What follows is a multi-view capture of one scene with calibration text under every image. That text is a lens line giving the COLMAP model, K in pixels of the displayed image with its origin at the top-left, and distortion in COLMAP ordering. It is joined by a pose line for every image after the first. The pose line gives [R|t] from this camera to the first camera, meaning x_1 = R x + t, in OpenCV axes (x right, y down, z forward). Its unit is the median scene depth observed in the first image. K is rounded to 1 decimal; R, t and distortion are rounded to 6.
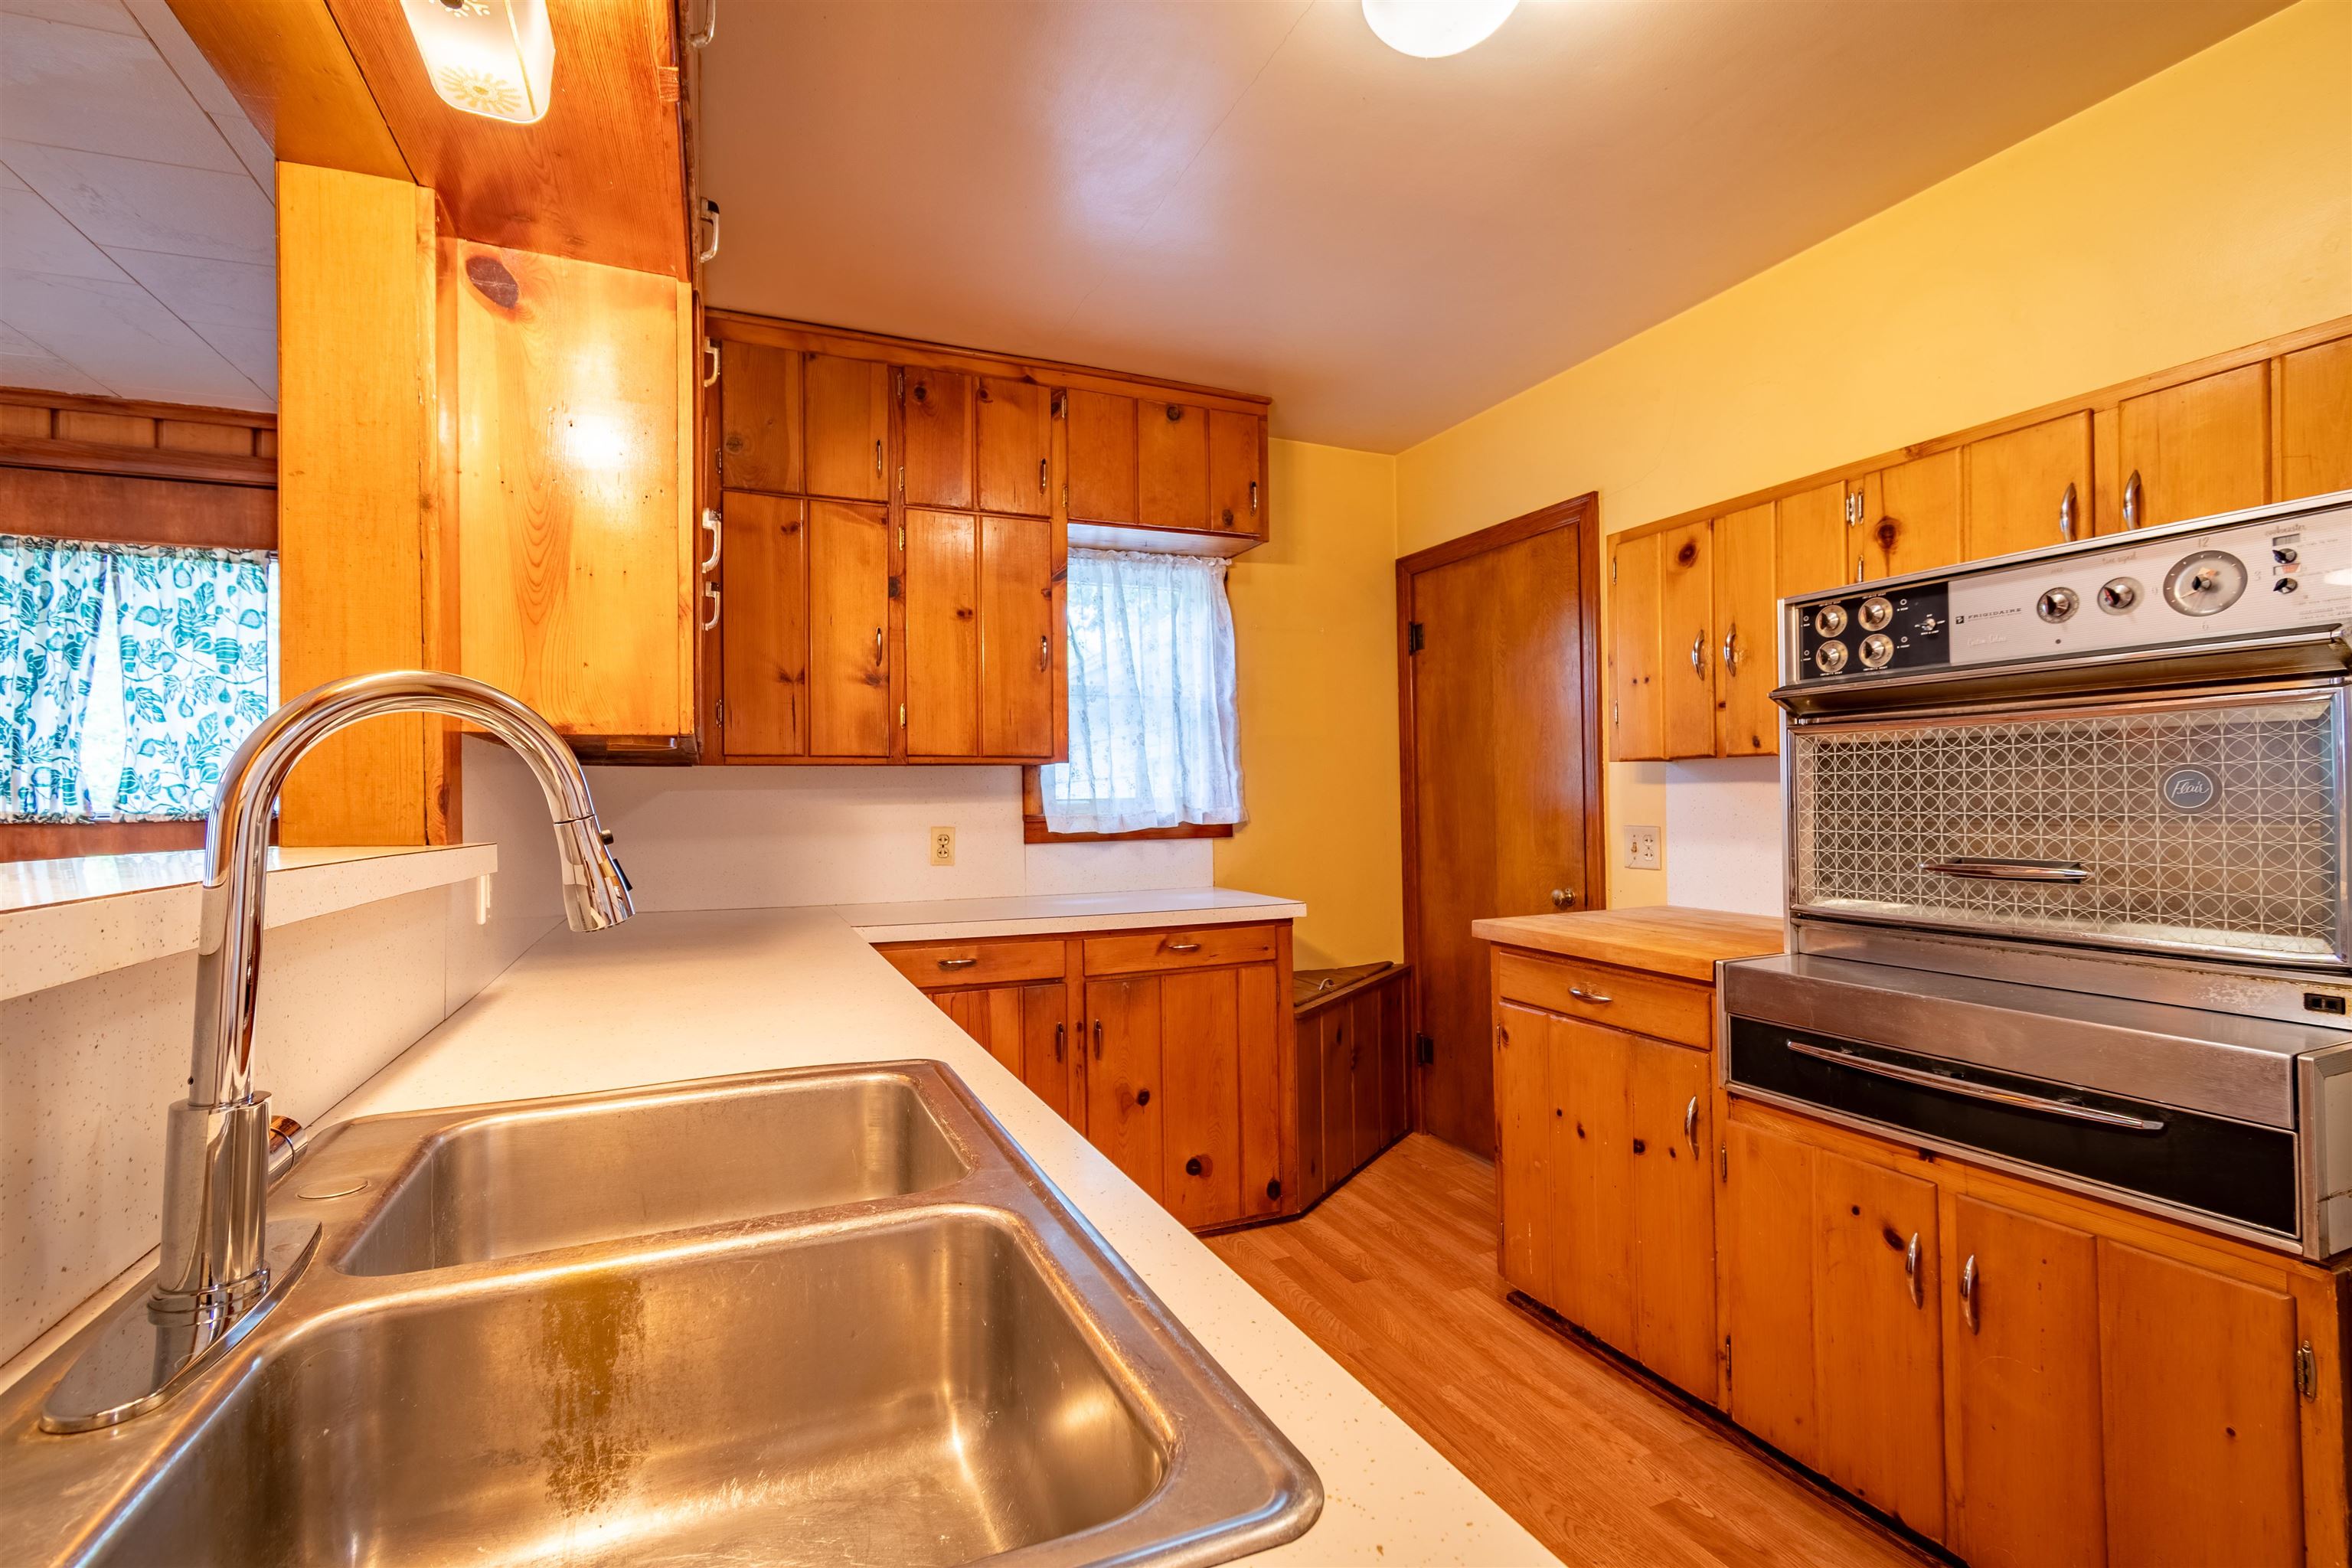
lens RADIAL K [[1044.5, 0, 1174.0], [0, 1044.5, 800.7], [0, 0, 1]] dist [-0.001177, -0.000071]
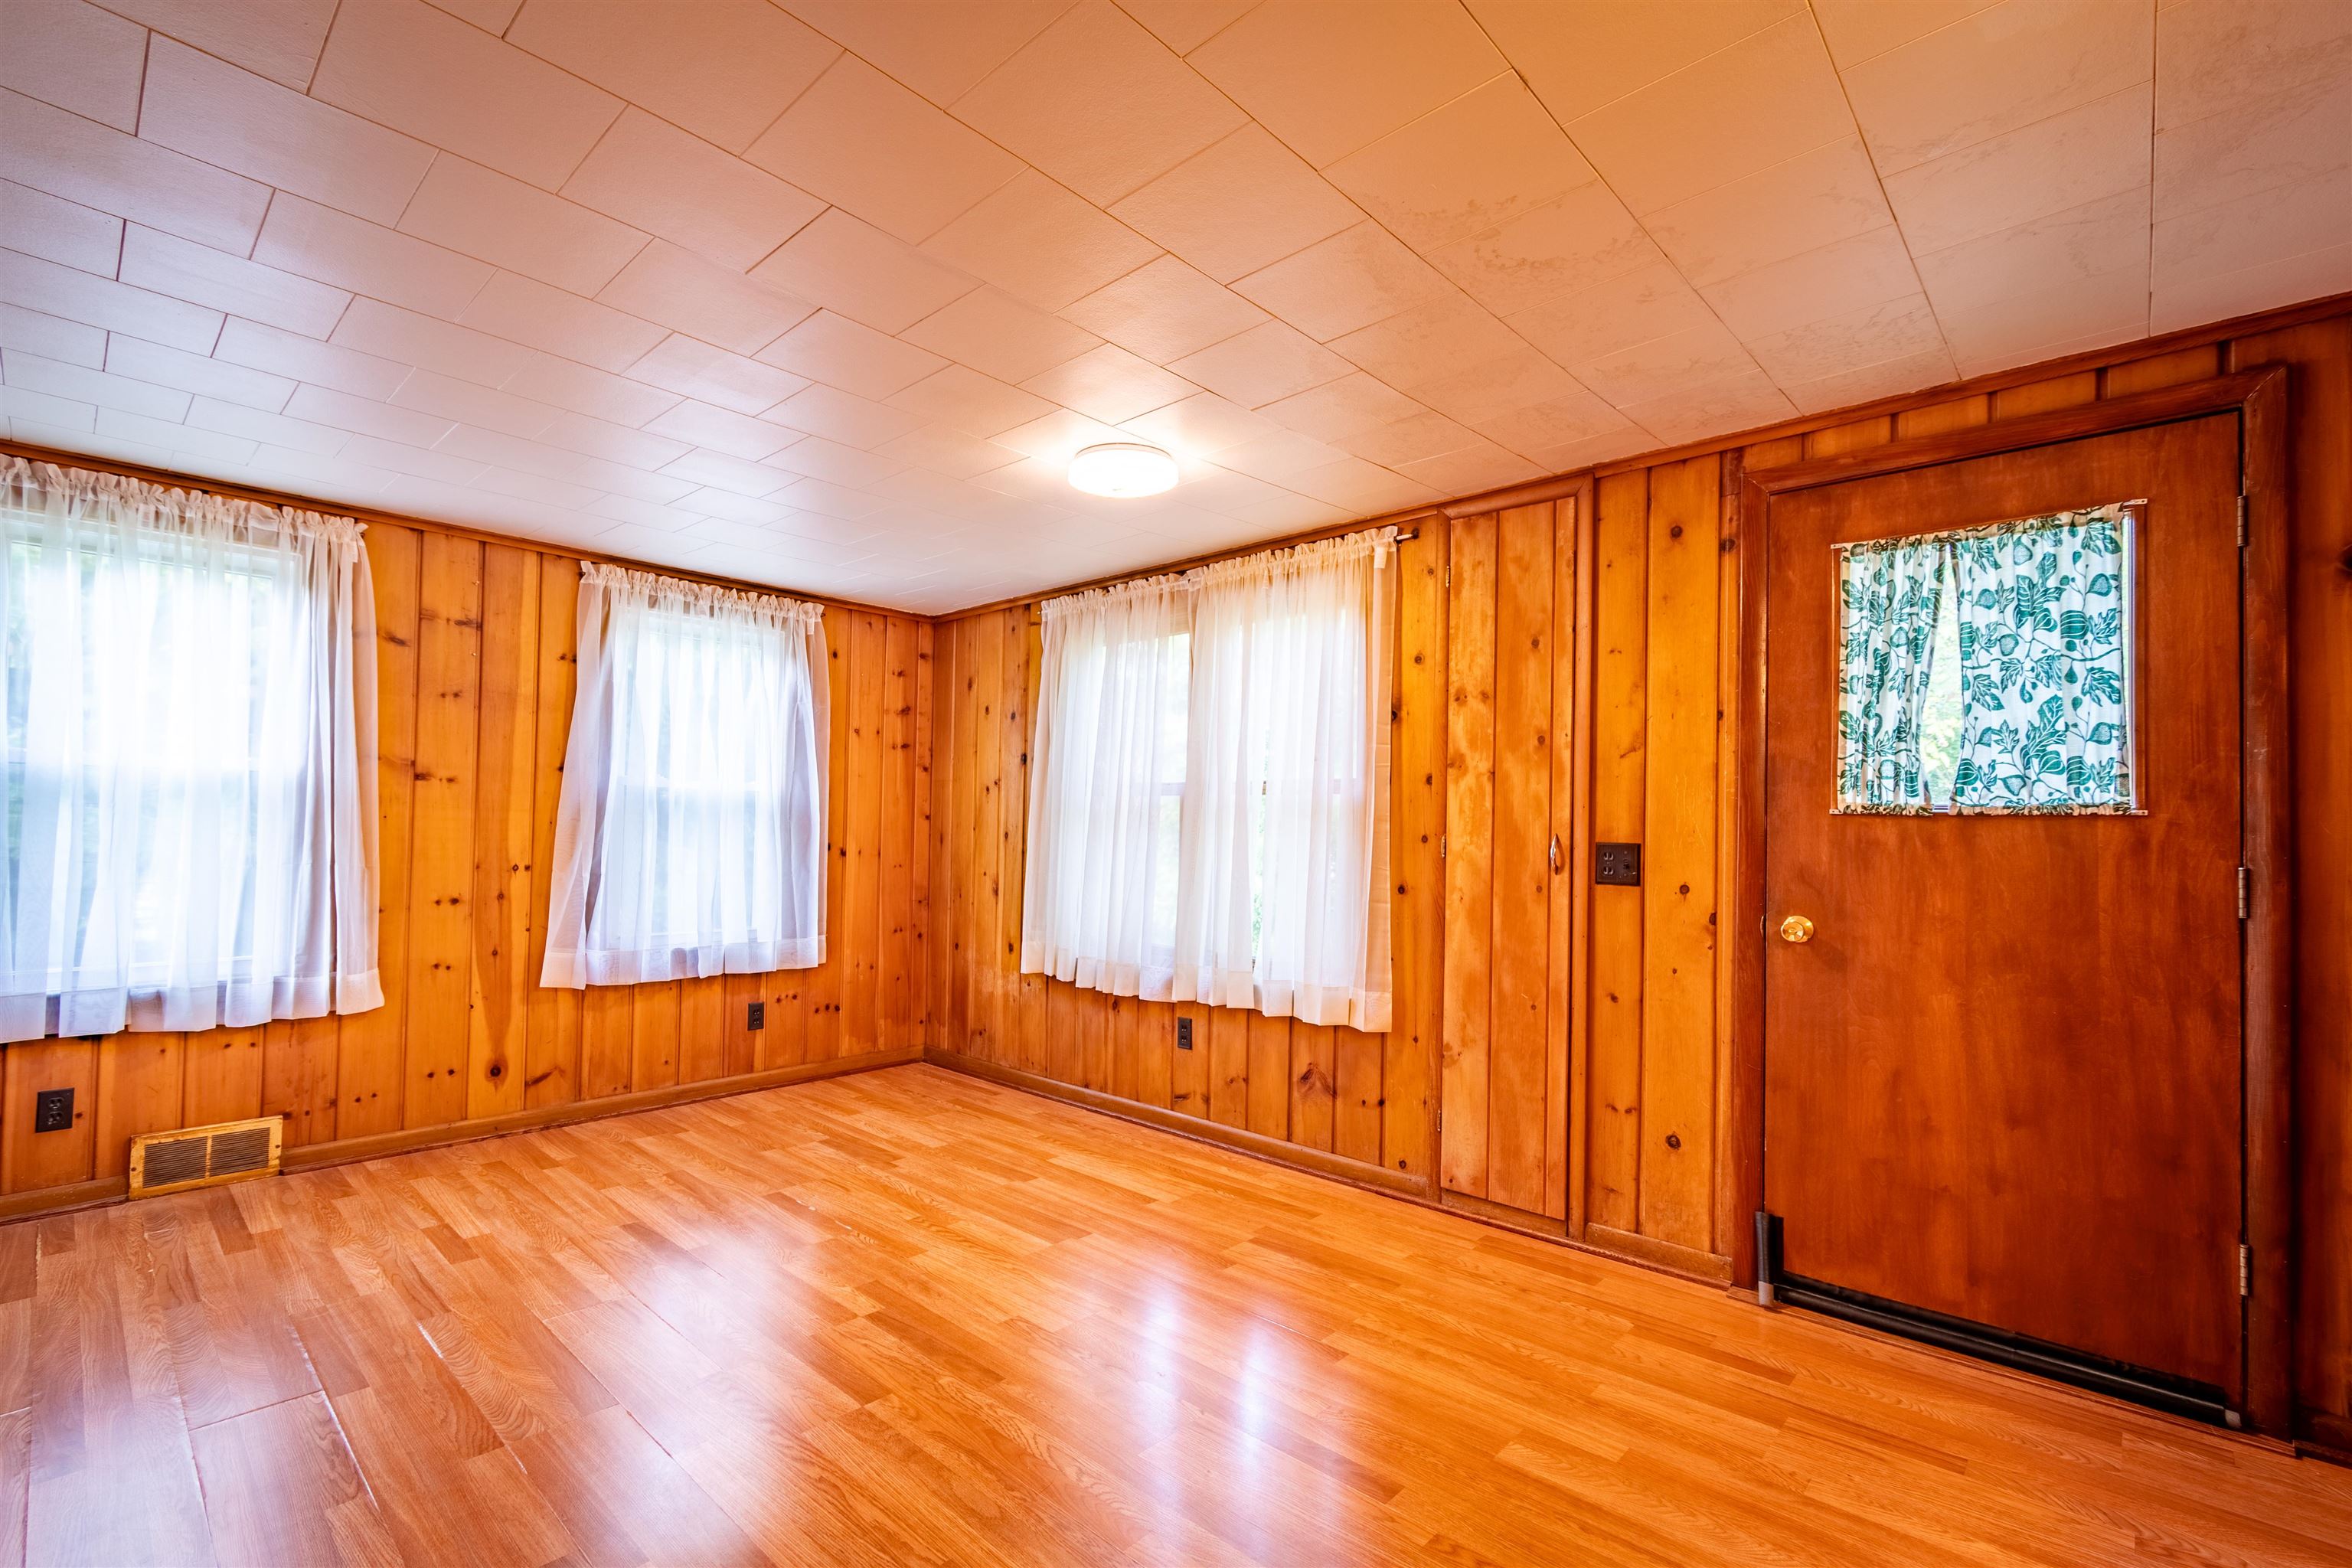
lens RADIAL K [[1044.5, 0, 1176.0], [0, 1044.5, 778.9], [0, 0, 1]] dist [-0.001177, -0.000071]
pose [[0.402586, -0.010847, -0.915318, -0.410562], [-0.006234, 0.999874, -0.014591, 0.005780], [0.915361, 0.011580, 0.402468, -0.061253]]
